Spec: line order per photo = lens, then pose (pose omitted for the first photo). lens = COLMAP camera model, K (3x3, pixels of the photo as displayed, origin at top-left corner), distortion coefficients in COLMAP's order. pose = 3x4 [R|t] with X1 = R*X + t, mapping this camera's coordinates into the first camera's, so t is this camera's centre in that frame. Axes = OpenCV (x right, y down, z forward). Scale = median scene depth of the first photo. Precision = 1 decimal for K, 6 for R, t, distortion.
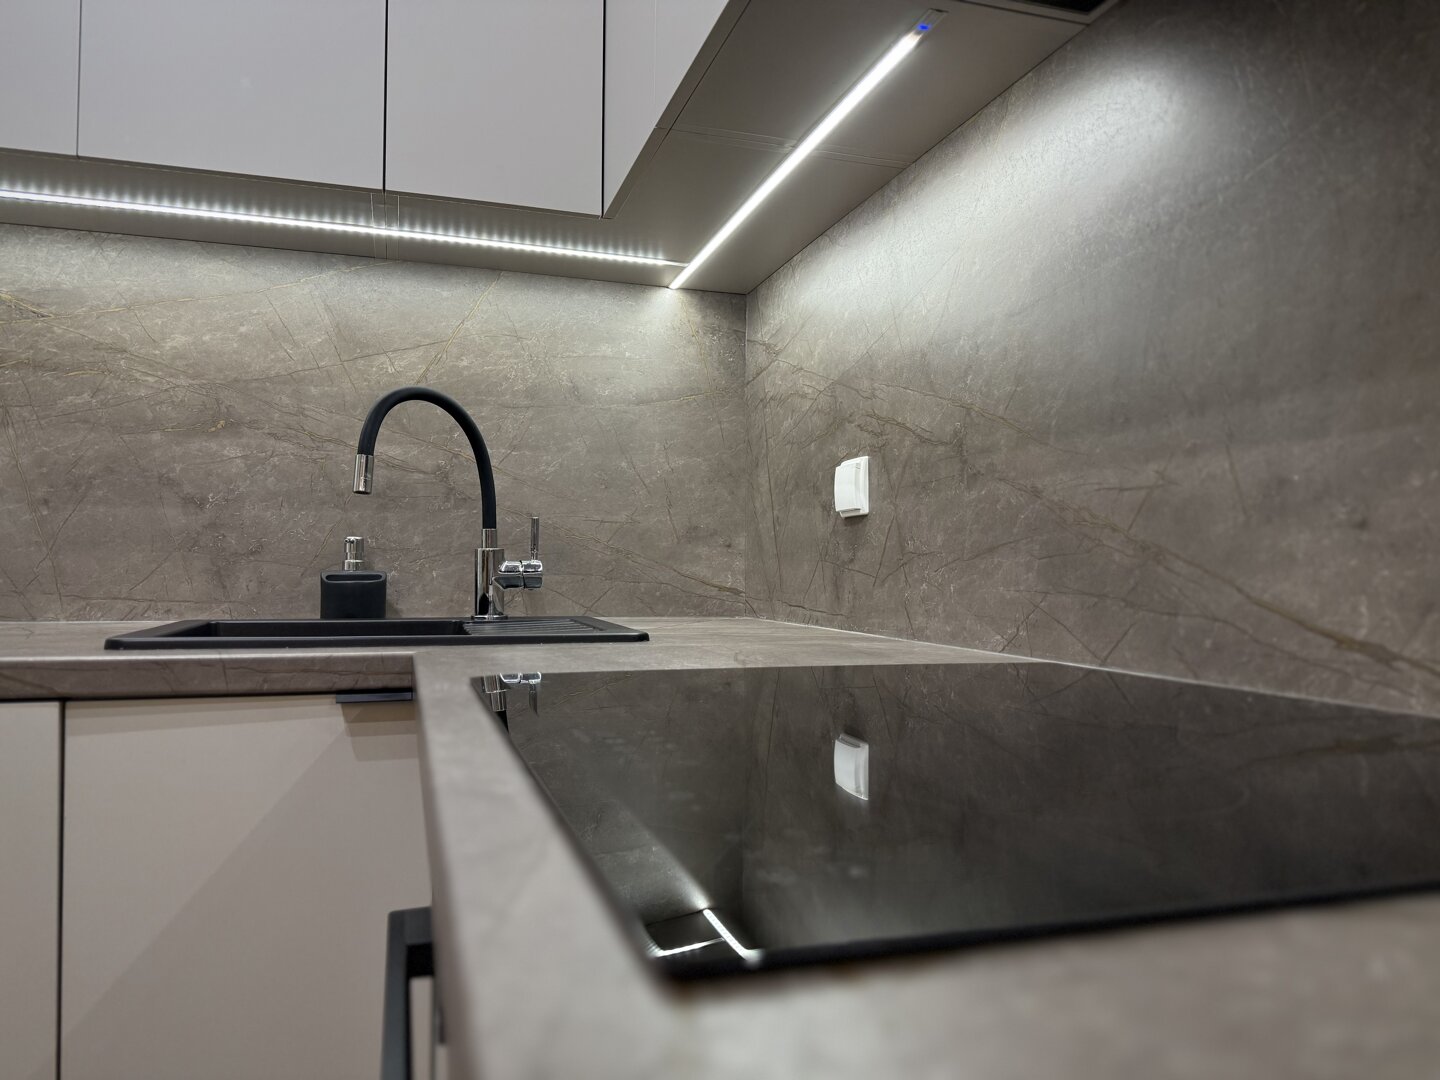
lens RADIAL K [[1001.1, 0, 716.0], [0, 1001.1, 547.2], [0, 0, 1]] dist [0.122625, -0.191673]
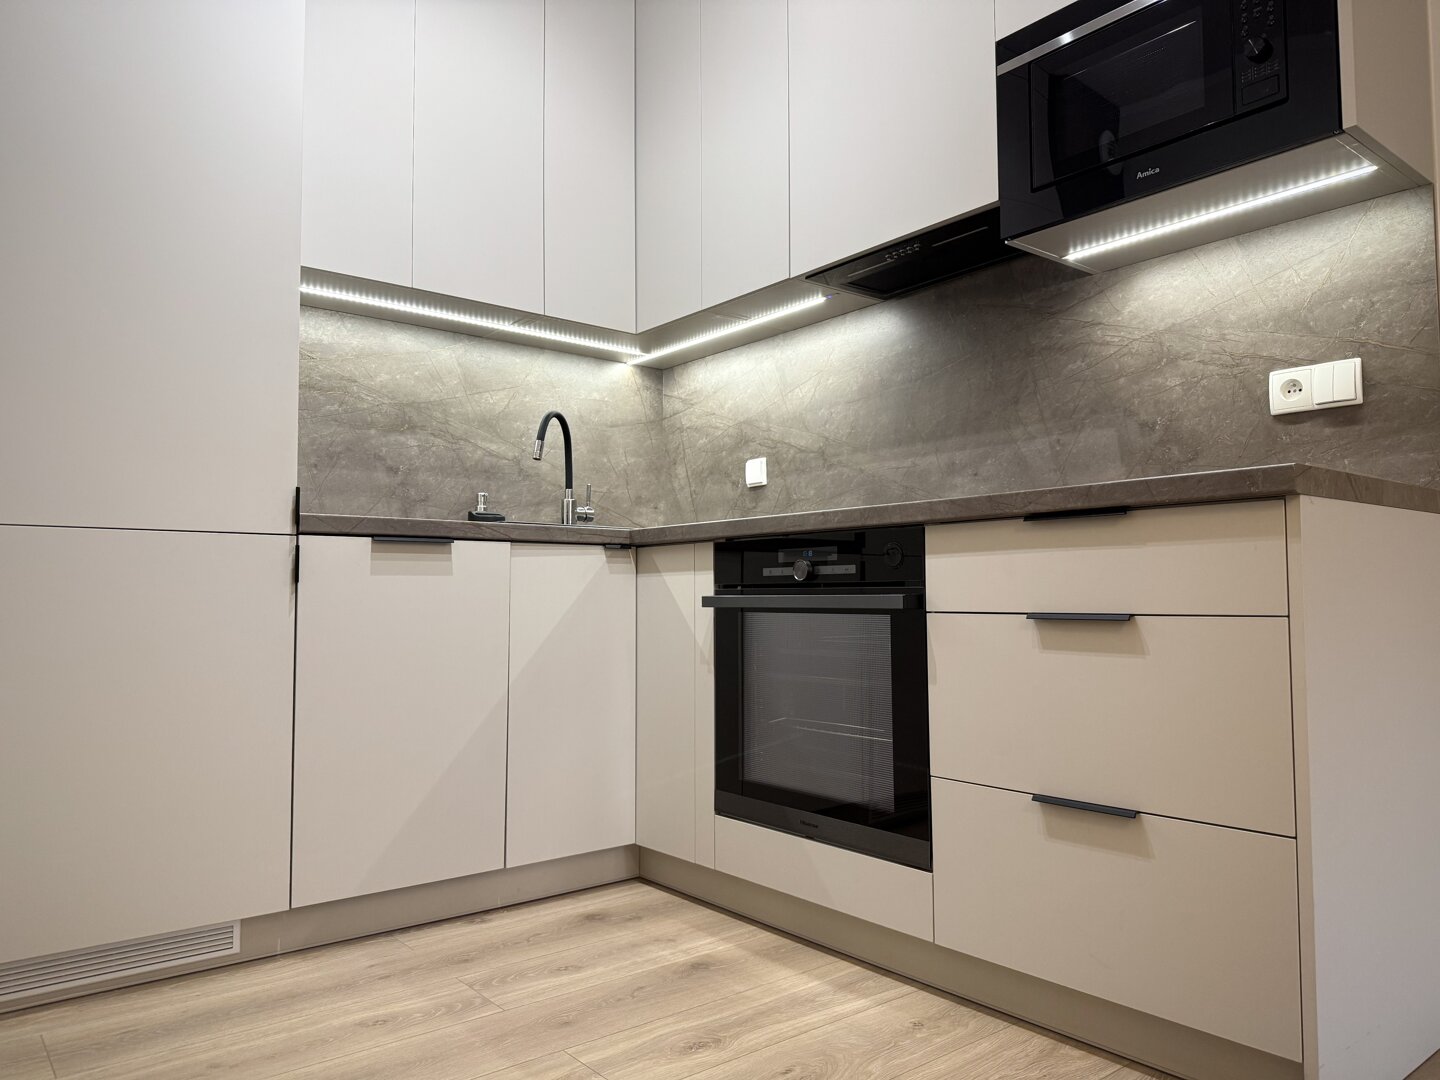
lens RADIAL K [[1001.1, 0, 716.0], [0, 1001.1, 547.2], [0, 0, 1]] dist [0.122625, -0.191673]
pose [[0.926916, 0.007549, 0.375194, -0.658969], [0.003390, 0.999588, -0.028486, 0.141603], [-0.375255, 0.027676, 0.926509, -0.827922]]
